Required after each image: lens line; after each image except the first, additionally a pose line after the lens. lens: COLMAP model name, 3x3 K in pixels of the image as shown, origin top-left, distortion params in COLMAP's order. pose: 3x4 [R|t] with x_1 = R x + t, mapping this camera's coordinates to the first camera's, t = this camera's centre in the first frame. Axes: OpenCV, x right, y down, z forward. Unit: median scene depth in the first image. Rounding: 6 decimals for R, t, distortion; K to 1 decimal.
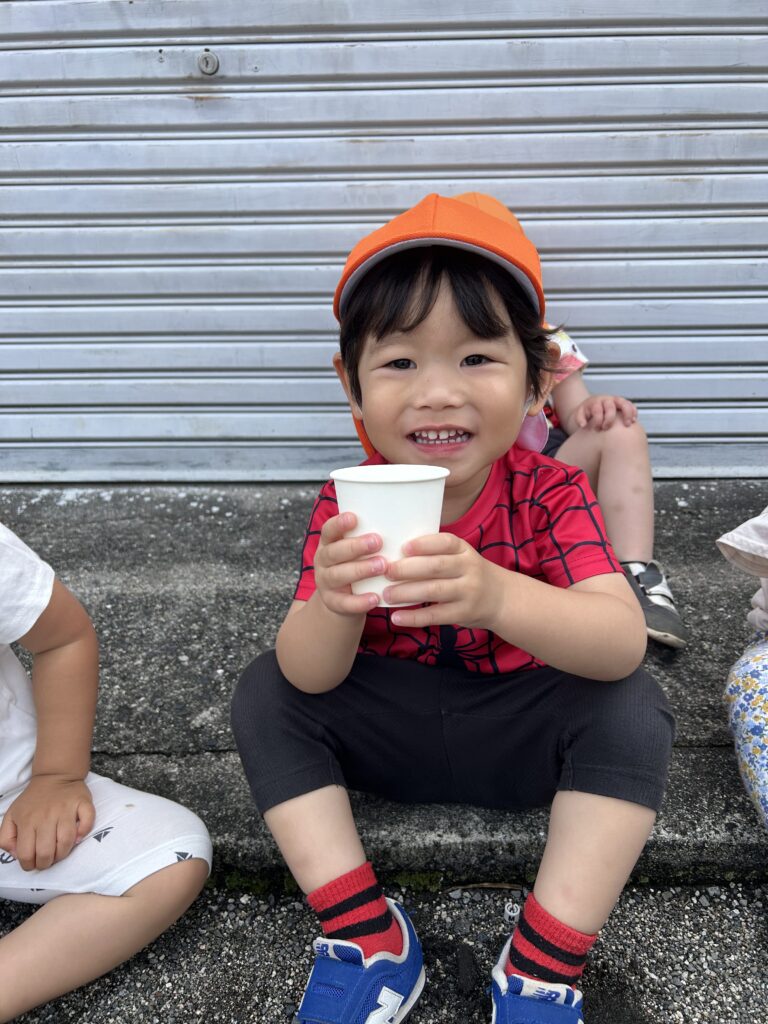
lens RADIAL K [[796.6, 0, 391.6], [0, 796.6, 515.3], [0, 0, 1]] dist [0.030293, -0.050497]
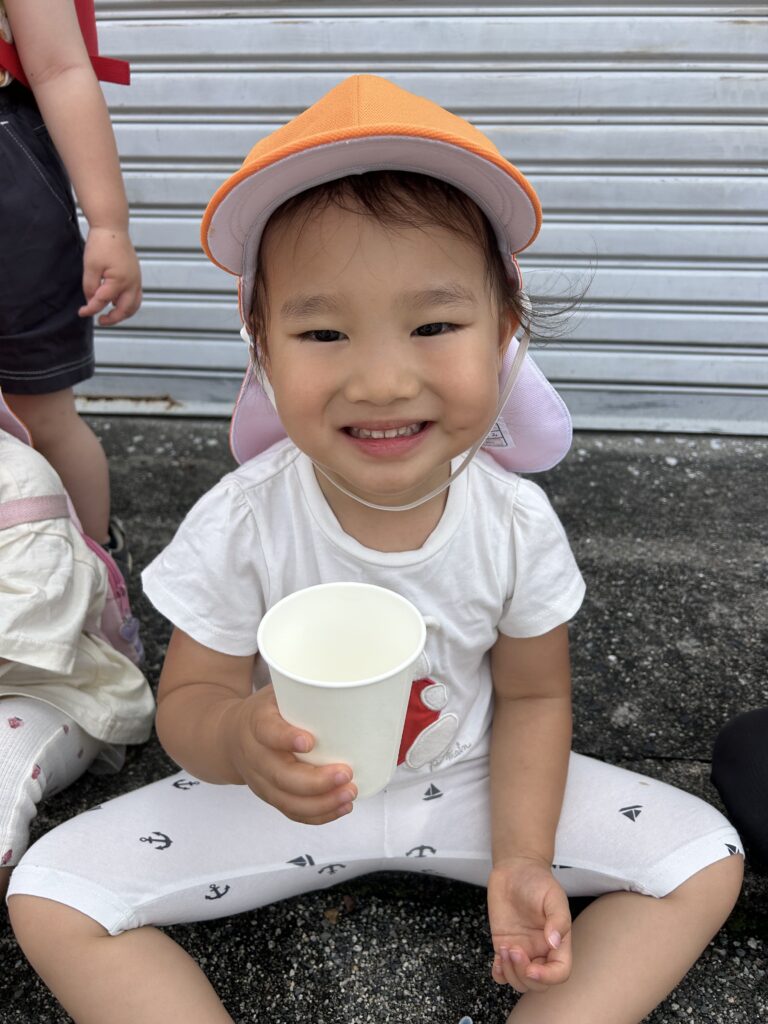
lens RADIAL K [[796.6, 0, 388.1], [0, 796.6, 535.5], [0, 0, 1]] dist [0.030293, -0.050497]
pose [[0.996340, 0.052296, -0.067613, -0.326727], [-0.043831, 0.991669, 0.121128, -0.027126], [0.073384, -0.117721, 0.990332, 0.100482]]
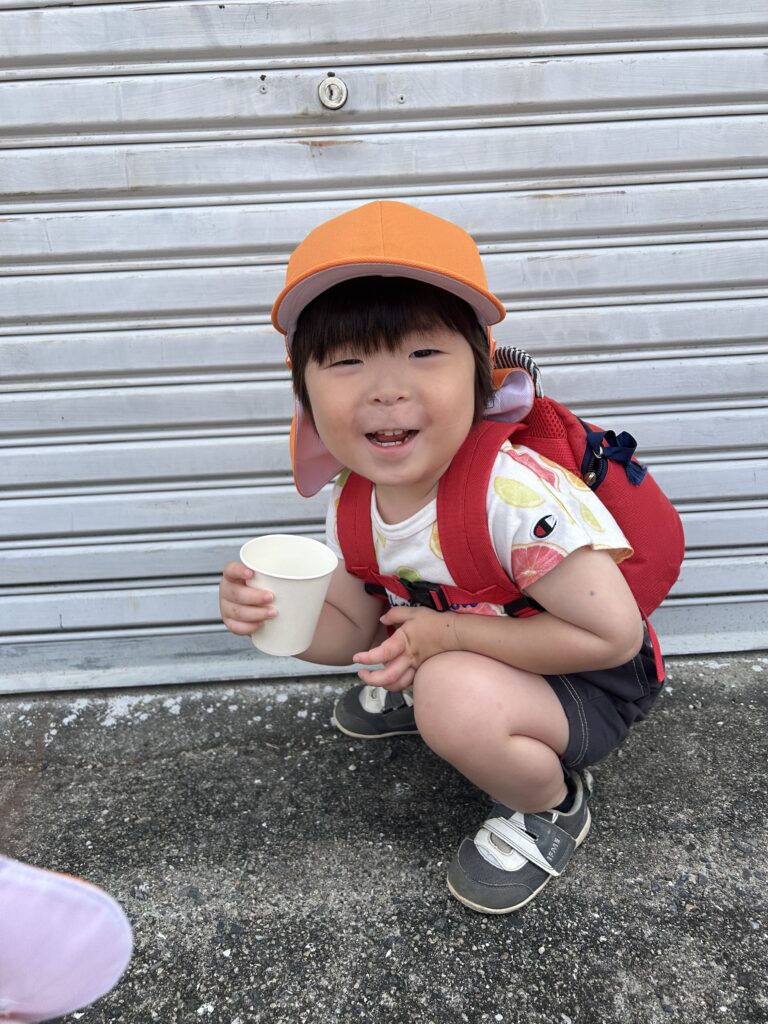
lens RADIAL K [[796.6, 0, 383.5], [0, 796.6, 507.6], [0, 0, 1]] dist [0.030293, -0.050497]
pose [[0.998377, -0.045516, 0.034224, -0.220367], [0.048251, 0.995308, -0.083871, -0.147883], [-0.030245, 0.085387, 0.995889, 0.337830]]
